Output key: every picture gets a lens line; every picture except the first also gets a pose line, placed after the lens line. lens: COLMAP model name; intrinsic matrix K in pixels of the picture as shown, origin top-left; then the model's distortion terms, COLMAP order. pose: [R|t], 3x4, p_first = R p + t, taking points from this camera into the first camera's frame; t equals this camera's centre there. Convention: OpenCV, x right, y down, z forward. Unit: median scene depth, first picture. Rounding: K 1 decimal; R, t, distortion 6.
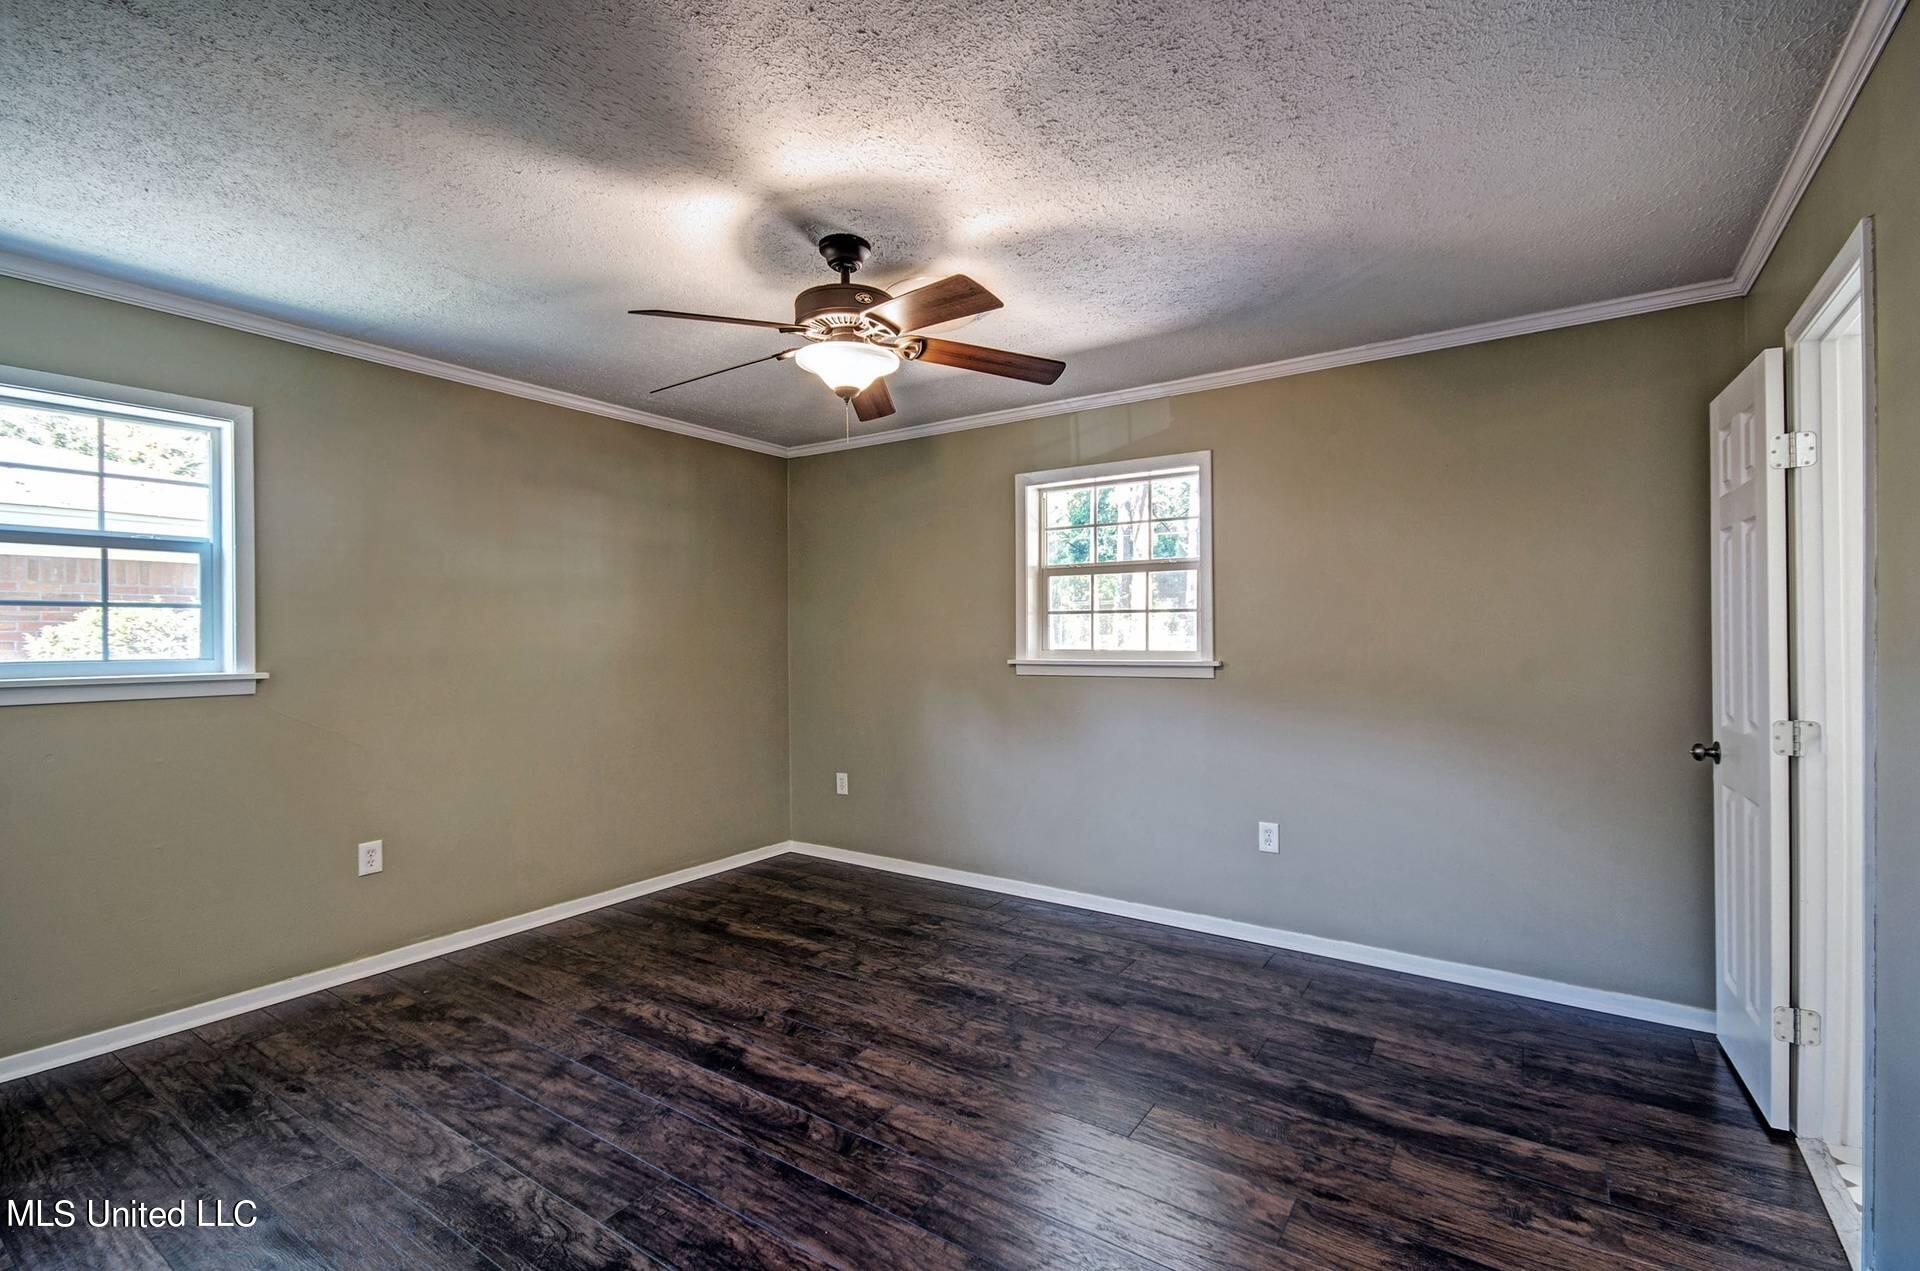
lens RADIAL K [[849.1, 0, 942.8], [0, 849.1, 639.0], [0, 0, 1]] dist [0.008031, -0.000304]
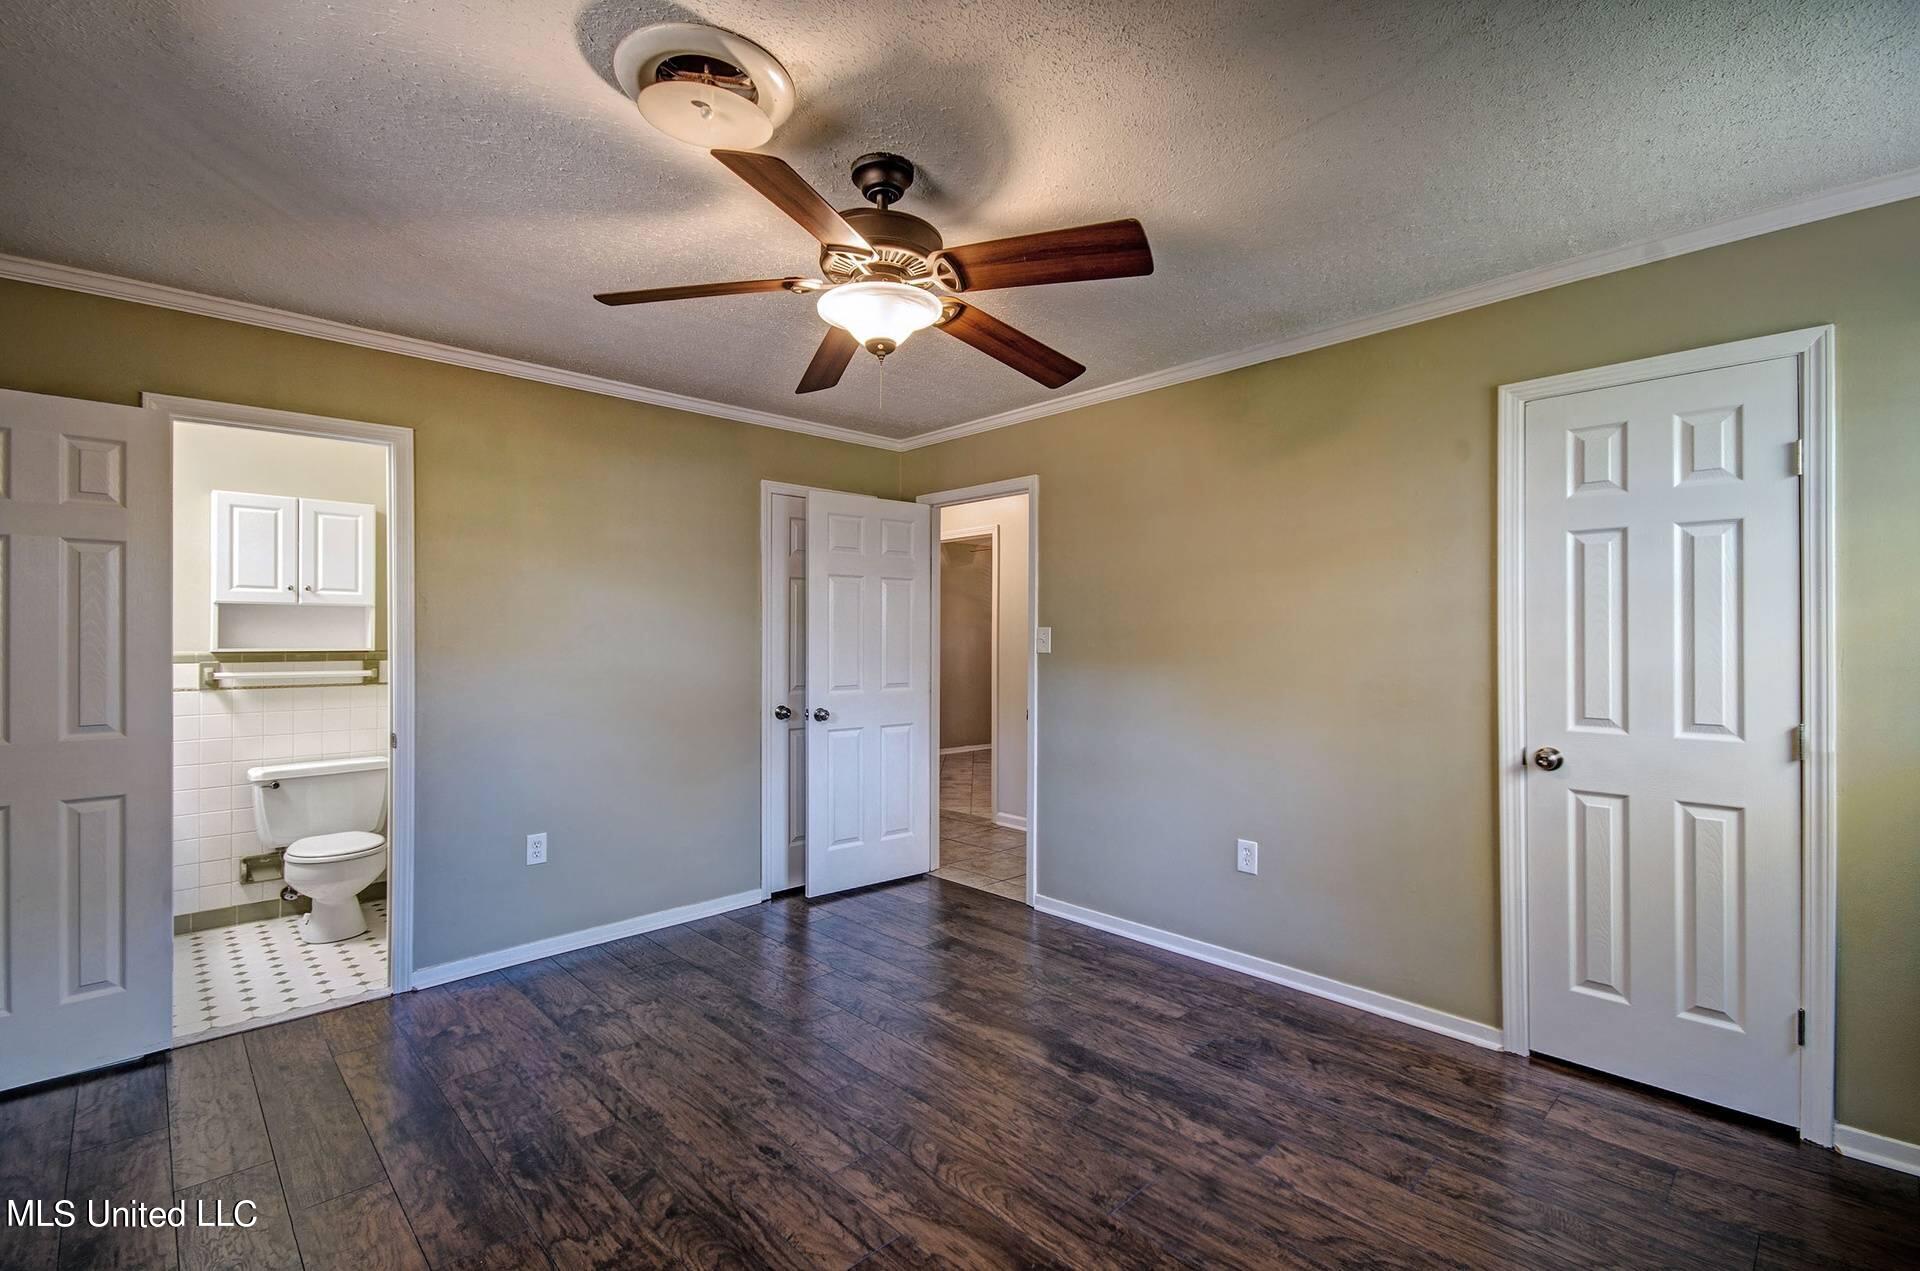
lens RADIAL K [[849.1, 0, 942.8], [0, 849.1, 639.0], [0, 0, 1]] dist [0.008031, -0.000304]
pose [[-0.977532, 0.008028, 0.210633, -0.371649], [0.007924, 0.999968, -0.001335, -0.006028], [-0.210637, 0.000364, -0.977564, 1.942462]]
